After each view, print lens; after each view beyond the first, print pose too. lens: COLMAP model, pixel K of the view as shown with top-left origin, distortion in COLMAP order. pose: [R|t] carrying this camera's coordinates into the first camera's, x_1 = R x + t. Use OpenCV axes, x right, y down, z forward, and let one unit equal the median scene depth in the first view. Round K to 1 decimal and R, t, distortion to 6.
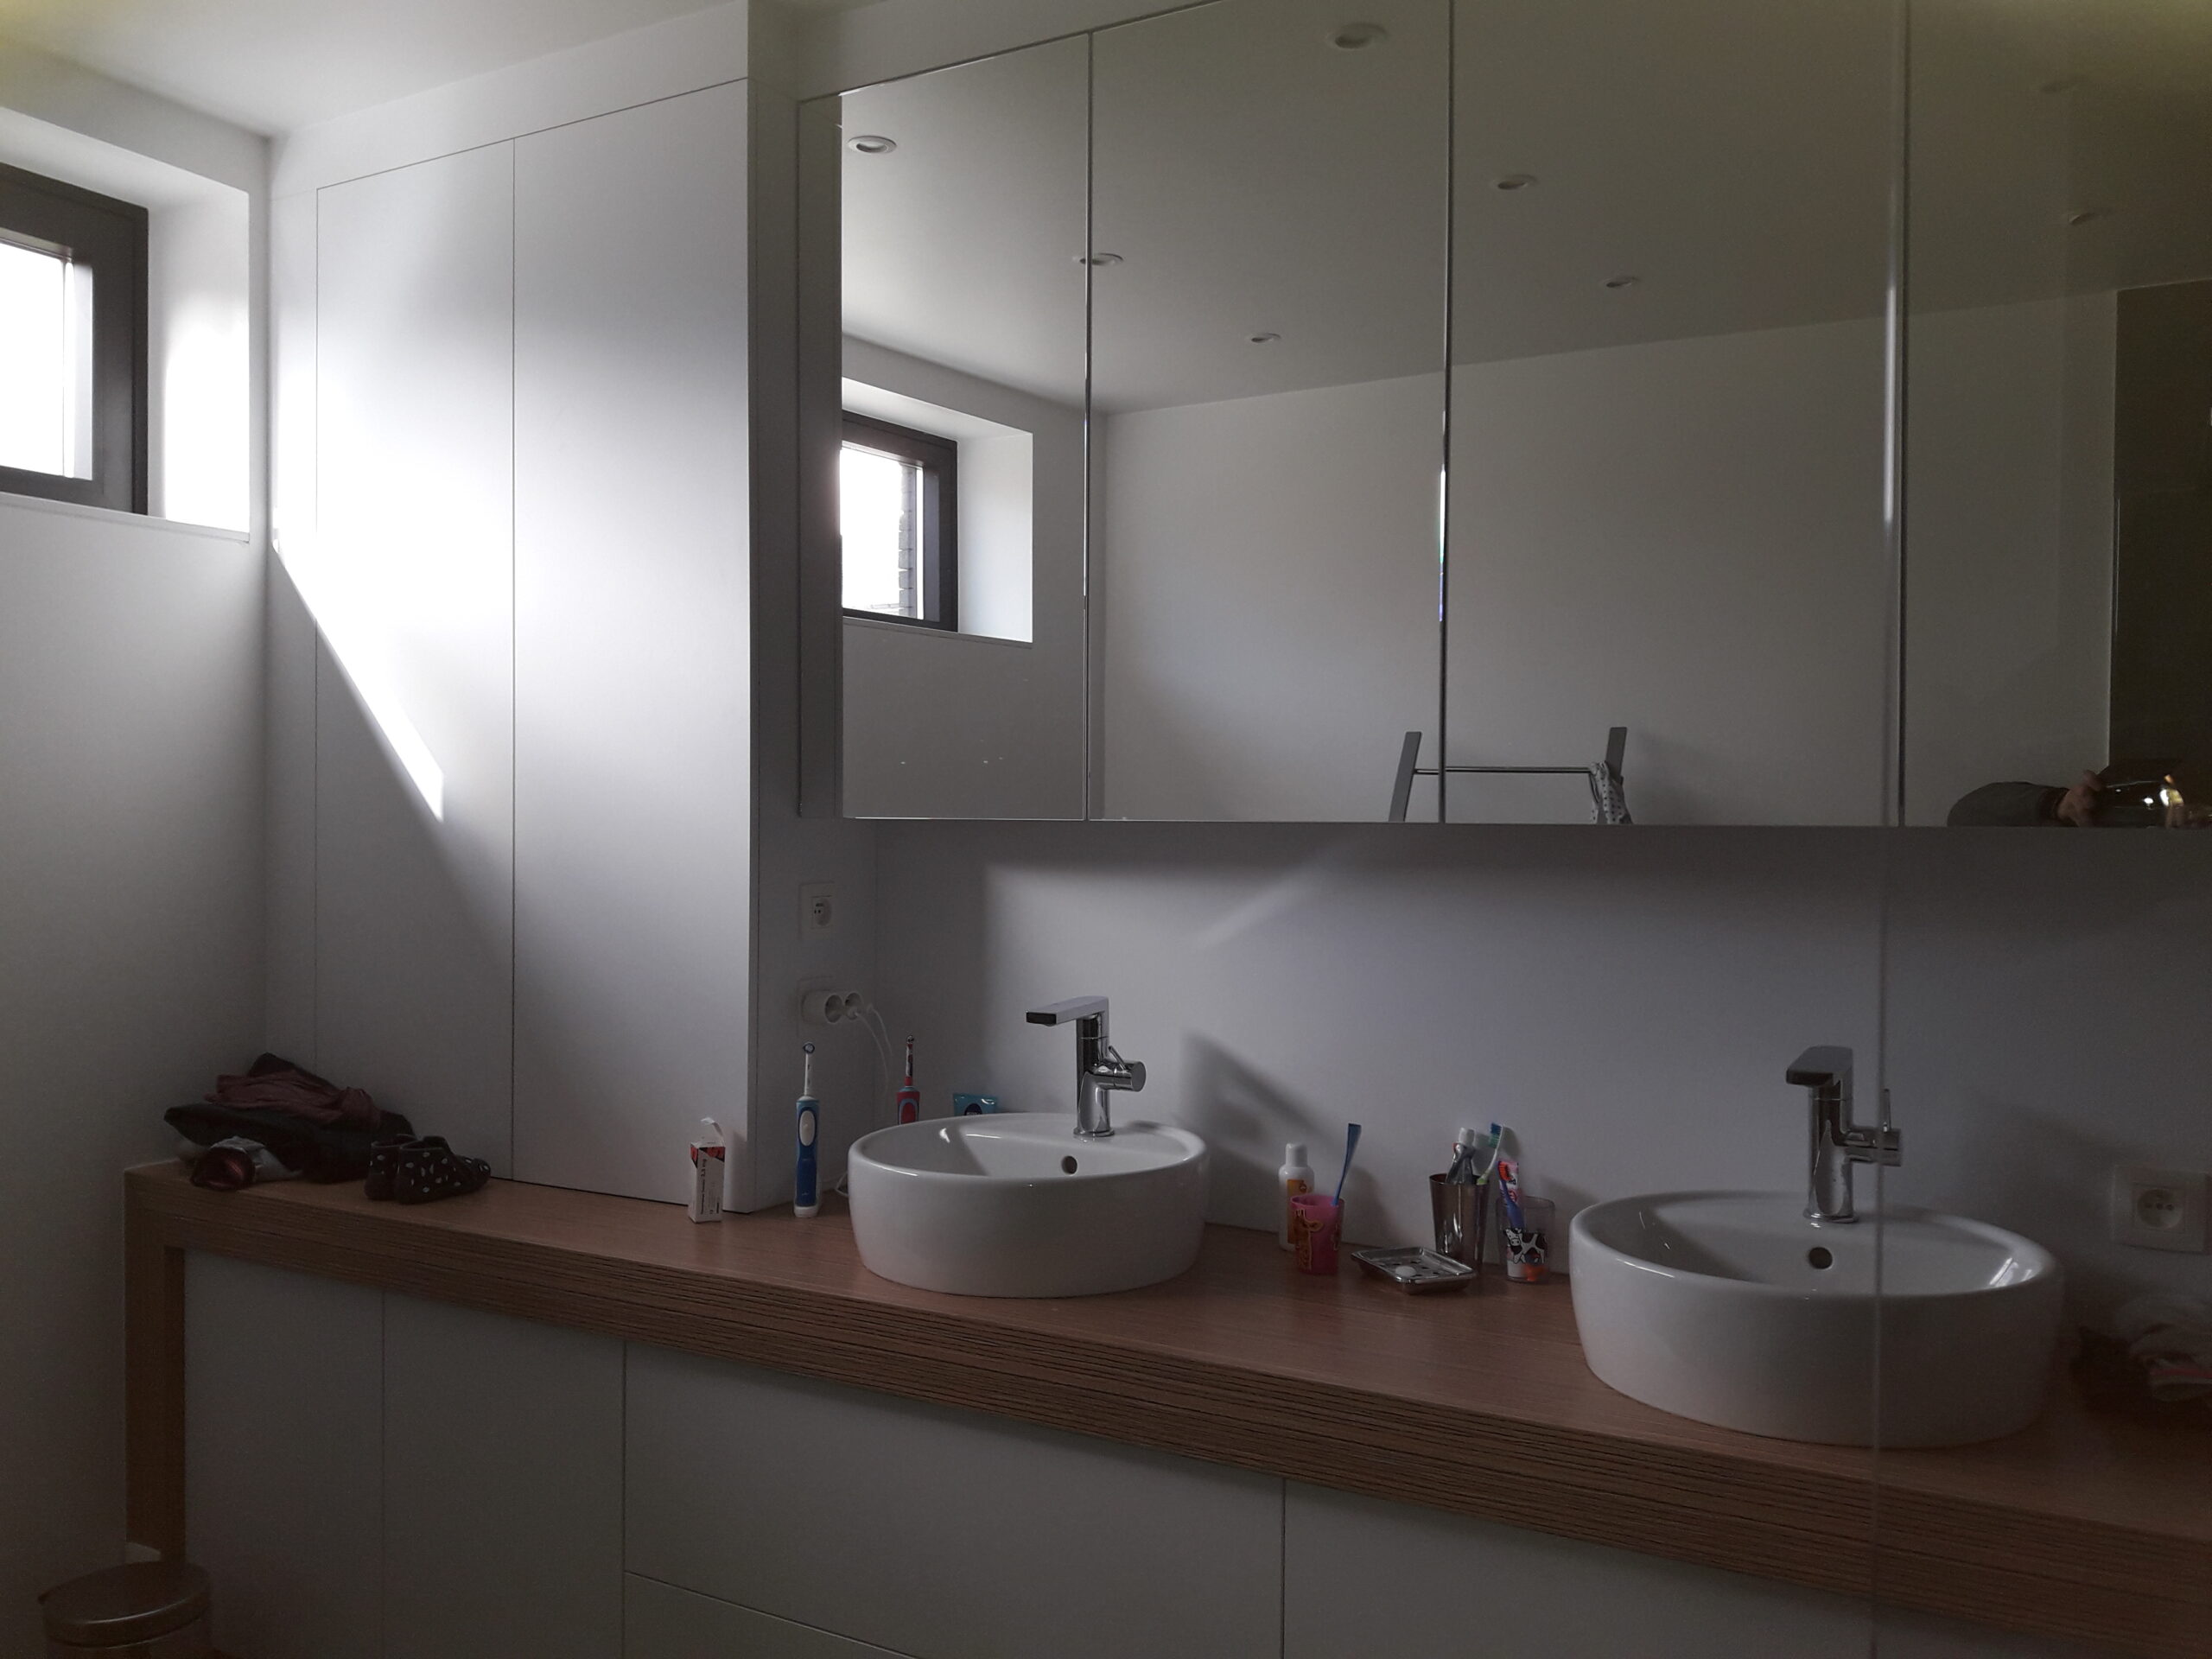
lens RADIAL K [[1790.4, 0, 1106.0], [0, 1790.4, 829.5], [0, 0, 1]] dist [0.155700, -0.301825]
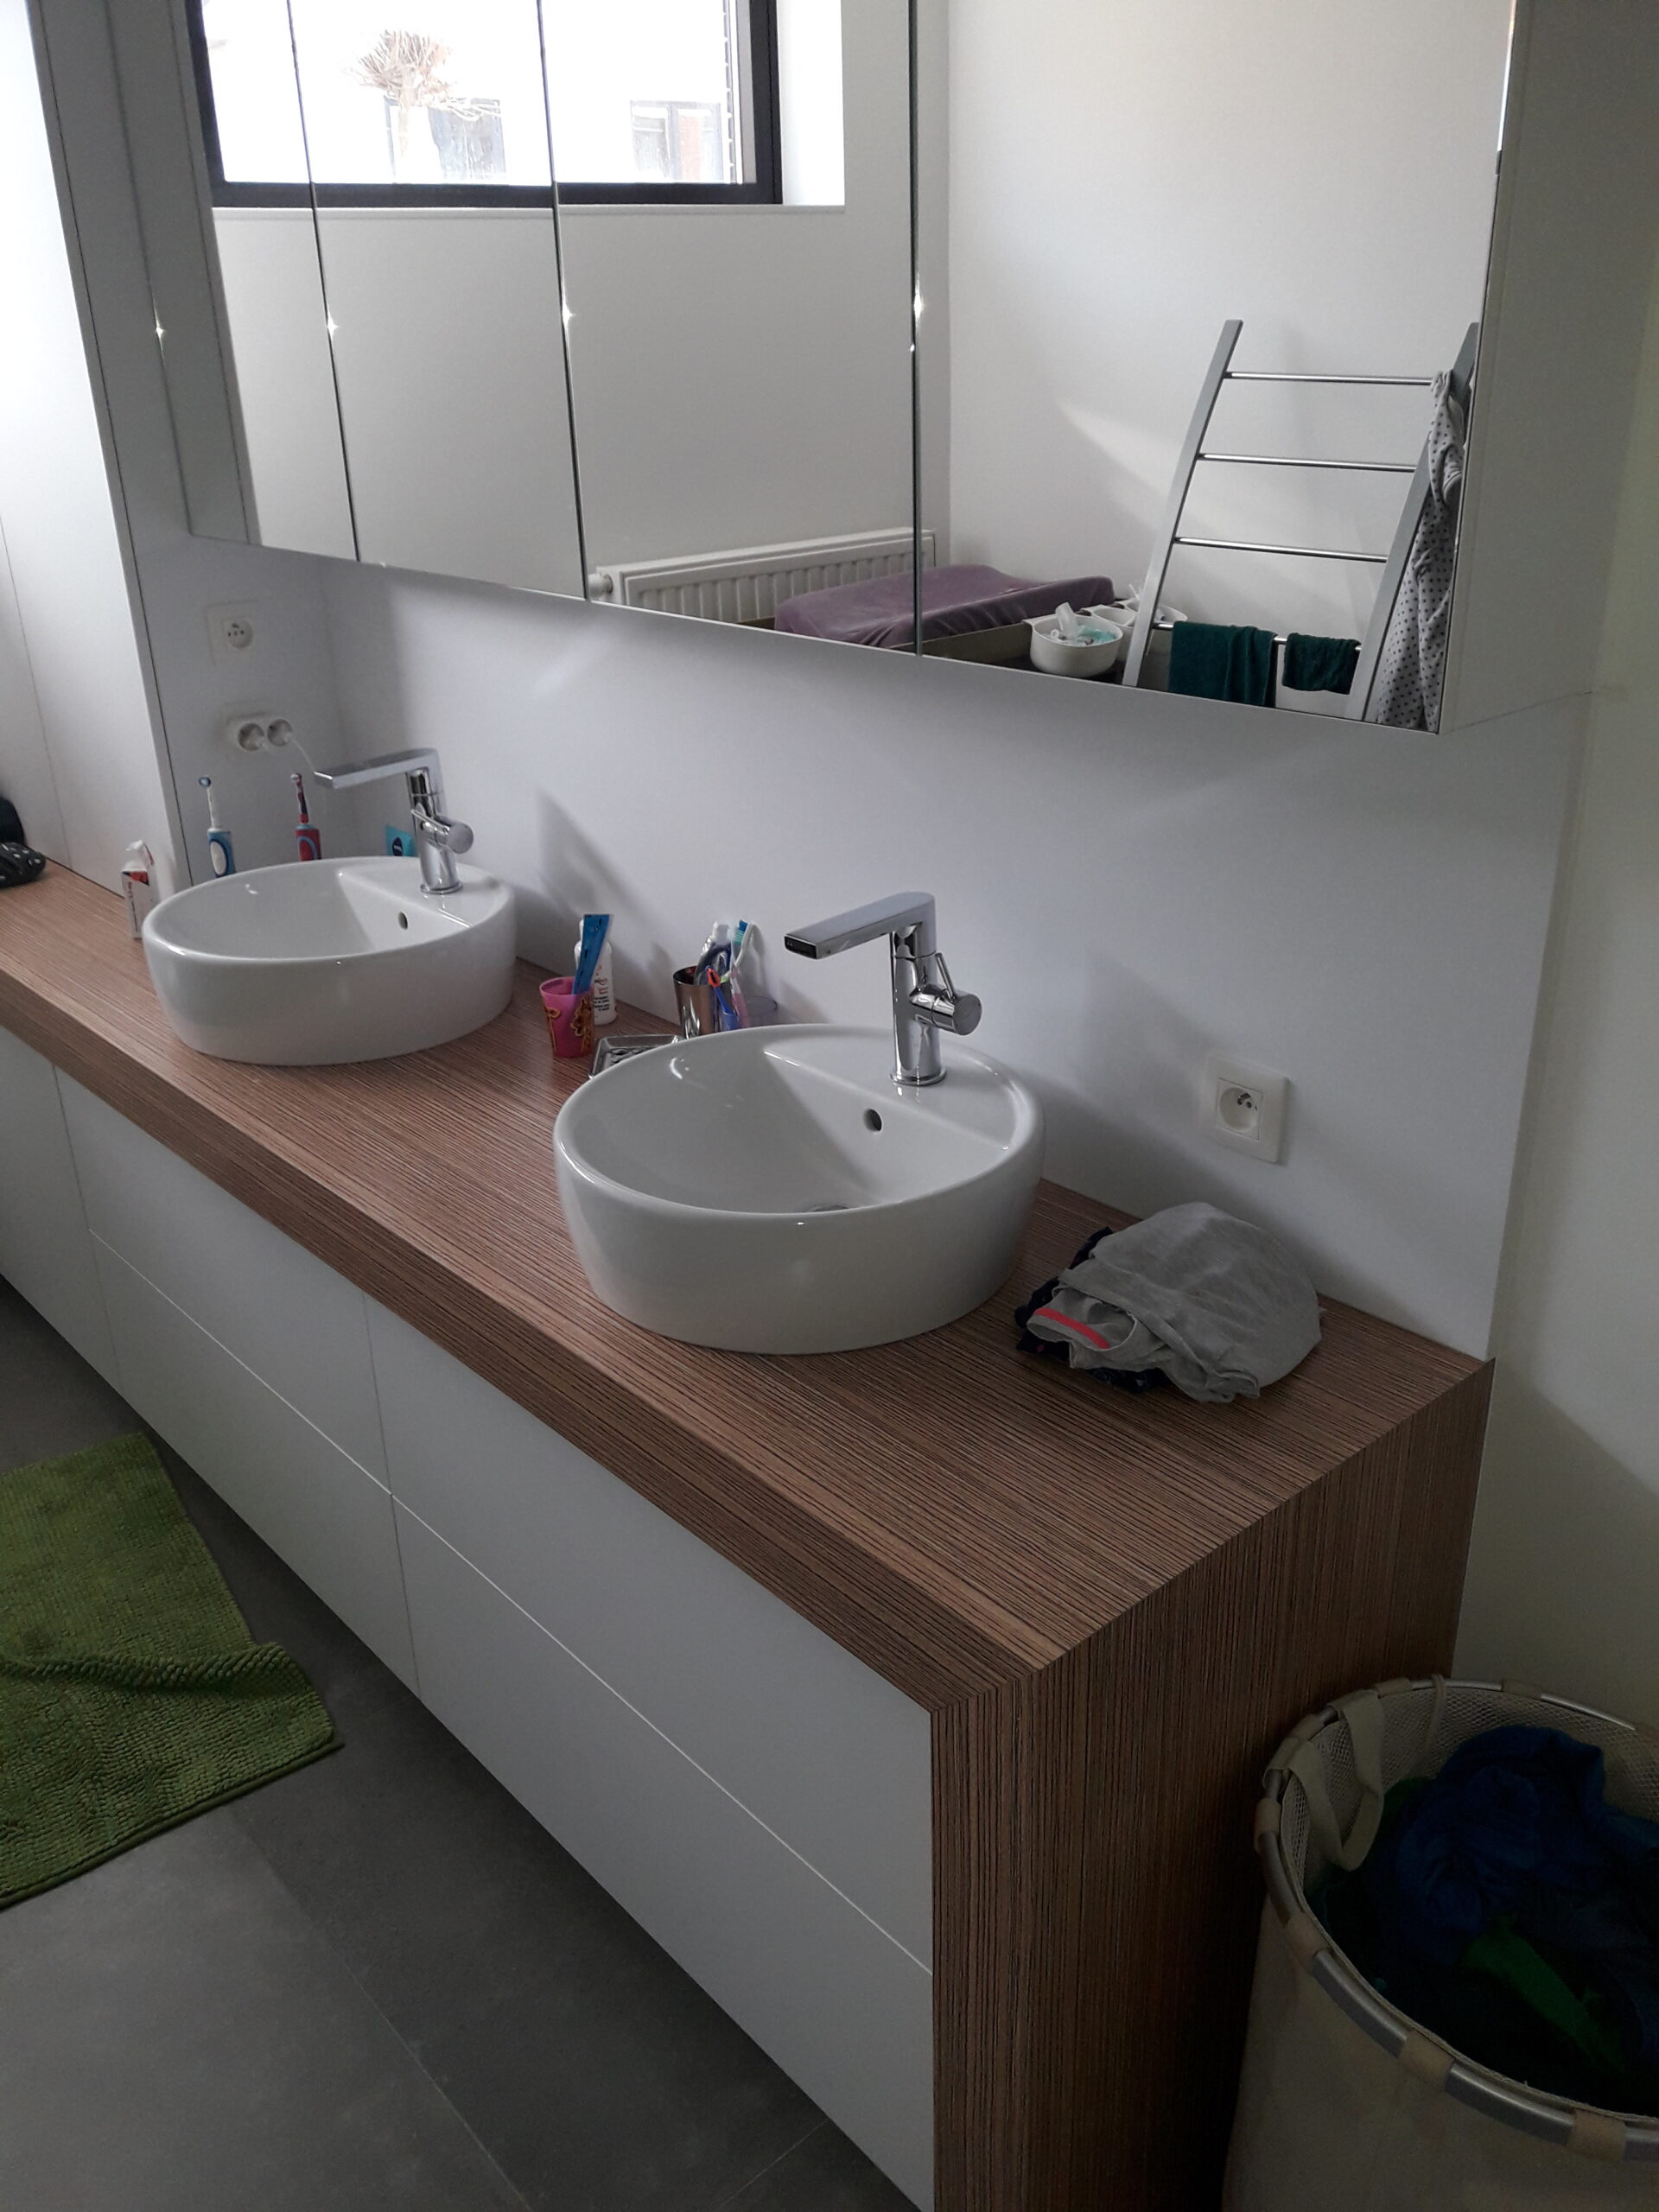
lens RADIAL K [[1790.4, 0, 829.5], [0, 1790.4, 1106.0], [0, 0, 1]] dist [0.155700, -0.301825]
pose [[0.953284, 0.094132, -0.287034, 0.480926], [0.028288, 0.918214, 0.395074, -0.106686], [0.300748, -0.384737, 0.872656, 0.135992]]
